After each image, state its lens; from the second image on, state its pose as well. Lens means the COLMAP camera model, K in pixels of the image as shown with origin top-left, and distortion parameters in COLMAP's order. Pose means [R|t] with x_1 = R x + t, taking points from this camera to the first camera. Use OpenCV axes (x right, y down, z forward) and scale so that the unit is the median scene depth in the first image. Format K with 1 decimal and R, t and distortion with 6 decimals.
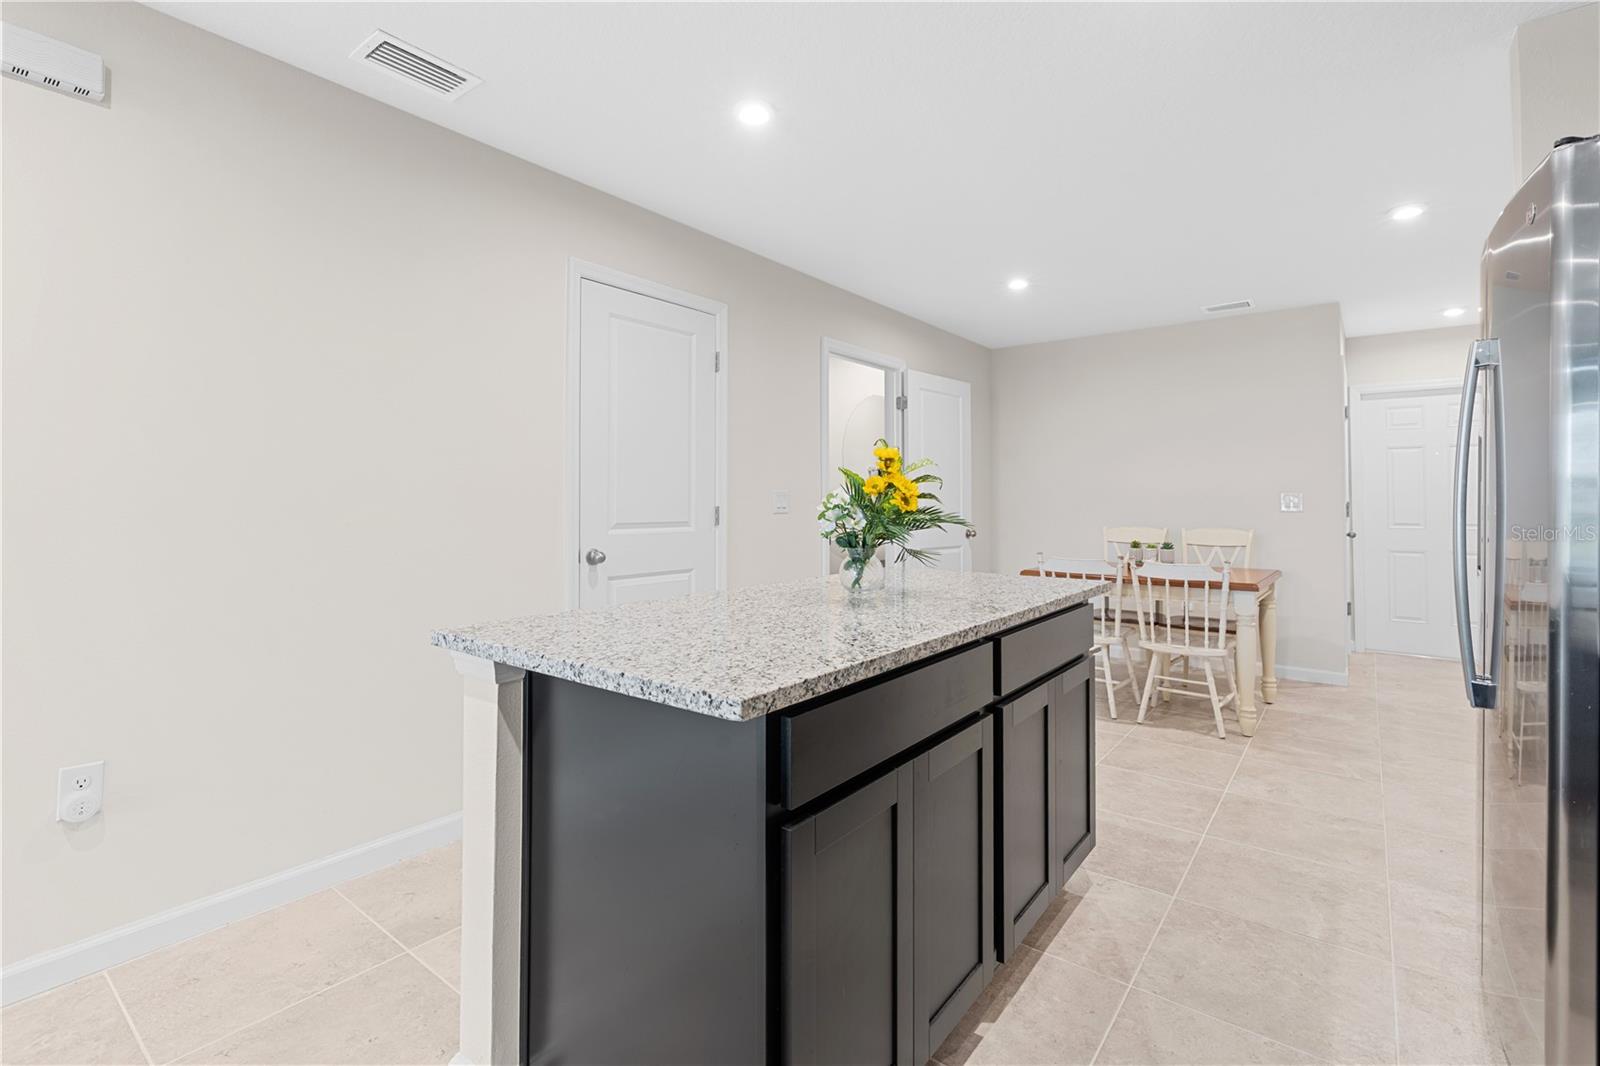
lens RADIAL K [[728.2, 0, 803.9], [0, 728.2, 518.9], [0, 0, 1]] dist [0.000940, 0.000001]
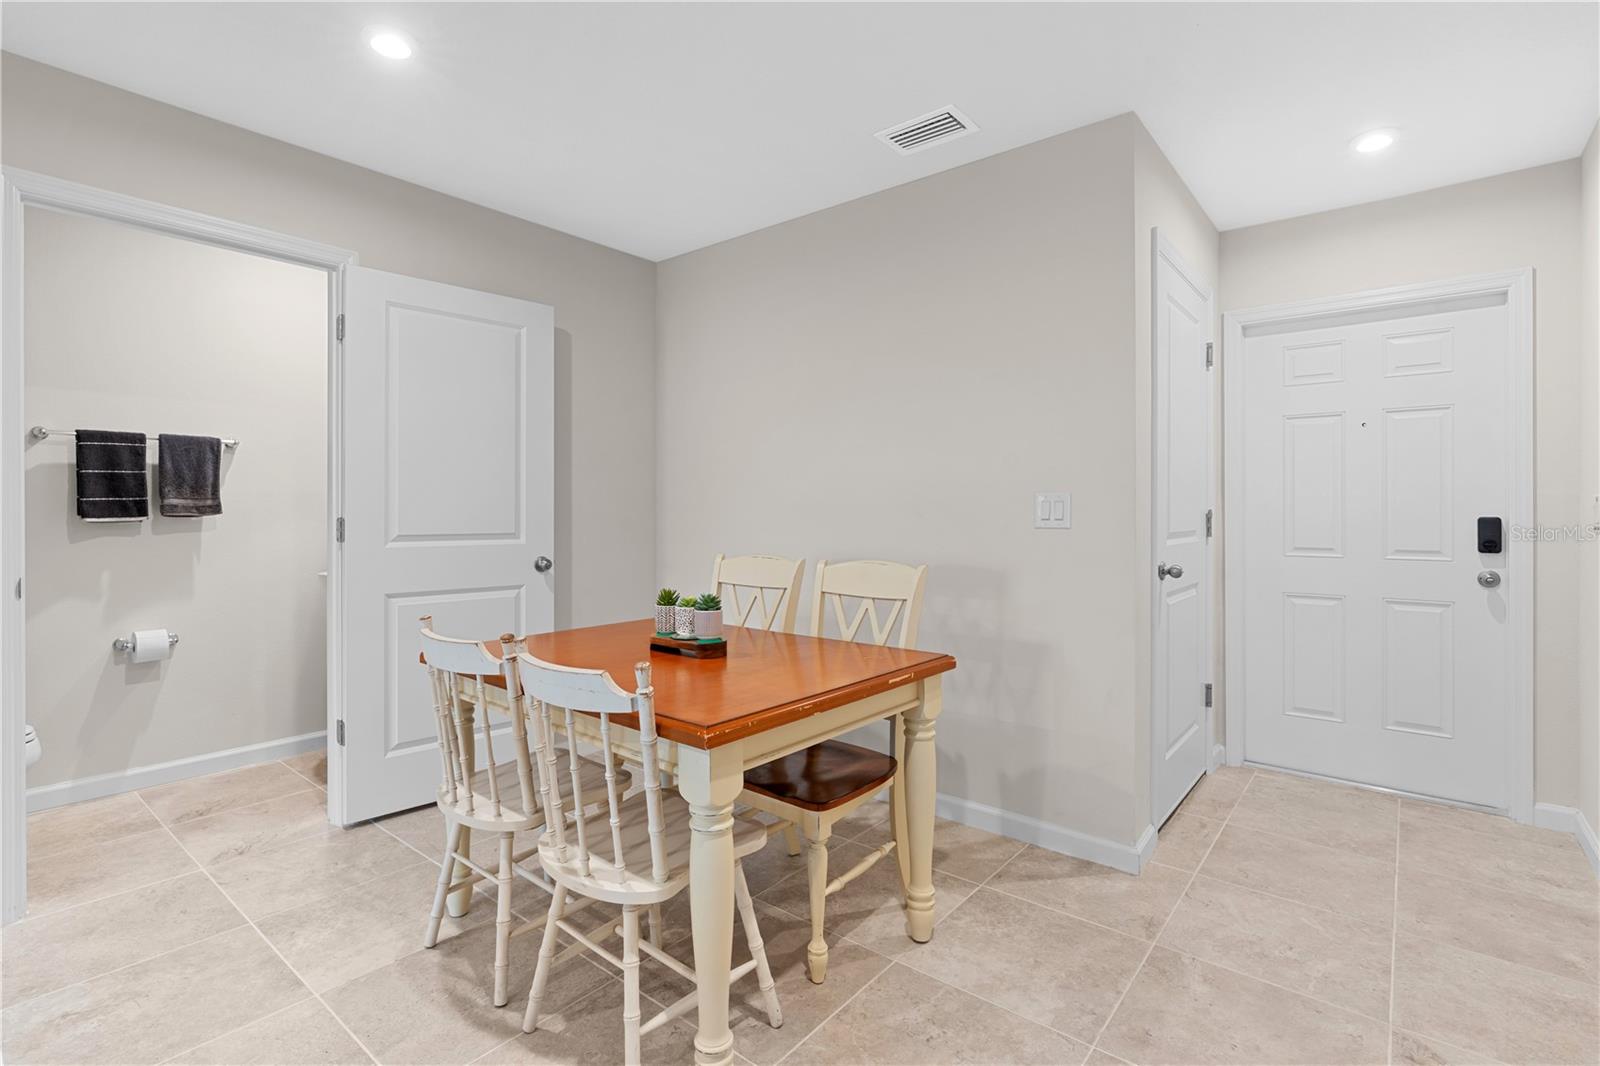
lens RADIAL K [[744.0, 0, 795.7], [0, 744.0, 528.1], [0, 0, 1]] dist [0.000524, 0.000275]
pose [[0.999471, 0.002876, -0.032393, 0.440621], [-0.002637, 0.999969, 0.007405, -0.011865], [0.032413, -0.007315, 0.999448, 0.401335]]
